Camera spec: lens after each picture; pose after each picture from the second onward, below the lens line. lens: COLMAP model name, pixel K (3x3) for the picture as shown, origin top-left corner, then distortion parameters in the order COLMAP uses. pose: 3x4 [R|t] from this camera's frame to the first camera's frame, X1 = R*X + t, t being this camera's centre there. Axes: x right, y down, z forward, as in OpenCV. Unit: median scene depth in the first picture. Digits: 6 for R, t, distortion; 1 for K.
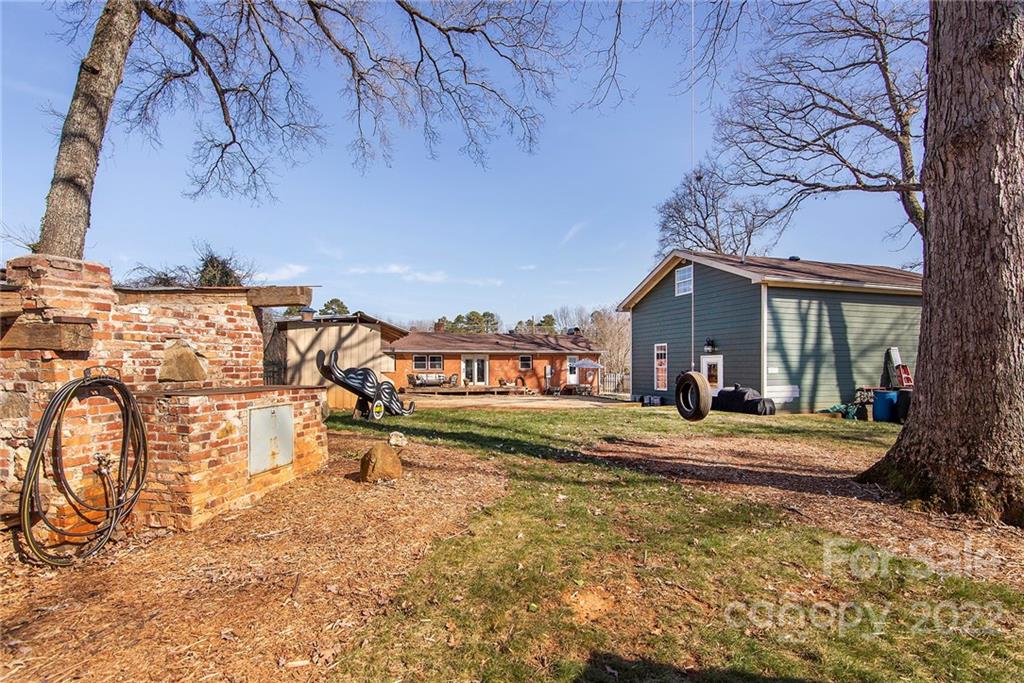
lens RADIAL K [[485.2, 0, 512.0], [0, 485.2, 341.5], [0, 0, 1]] dist [-0.000068, 0.000002]
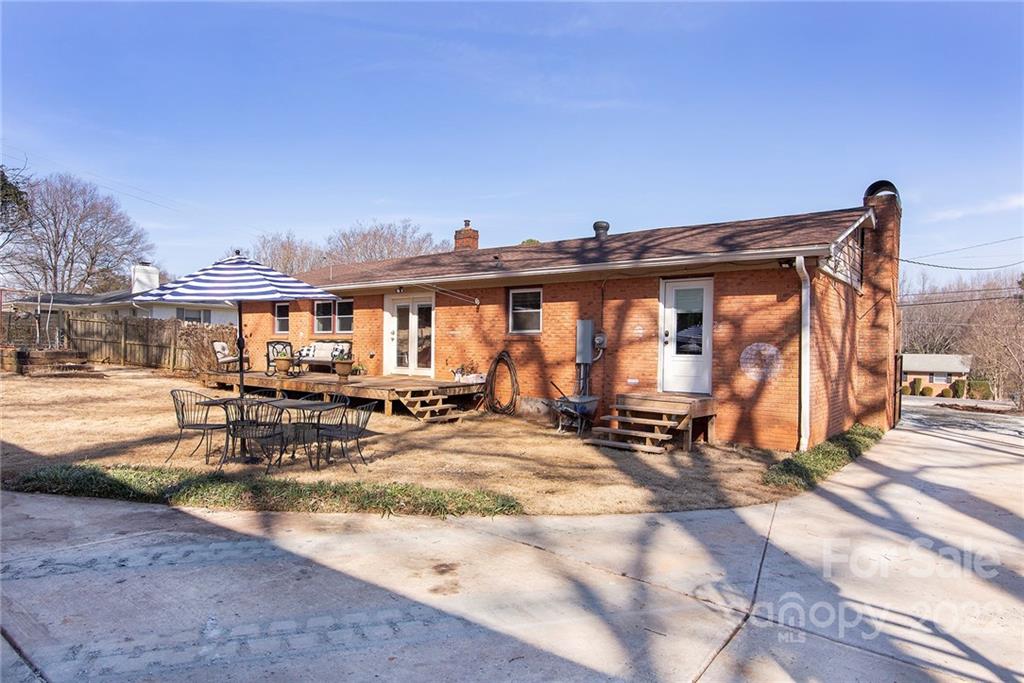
lens RADIAL K [[588.4, 0, 512.0], [0, 588.4, 341.5], [0, 0, 1]] dist [-0.001574, -0.000823]
pose [[0.539027, 0.002867, -0.842284, 0.339201], [0.014733, 0.999809, 0.012832, 0.058509], [0.842160, -0.019326, 0.538882, 0.809161]]
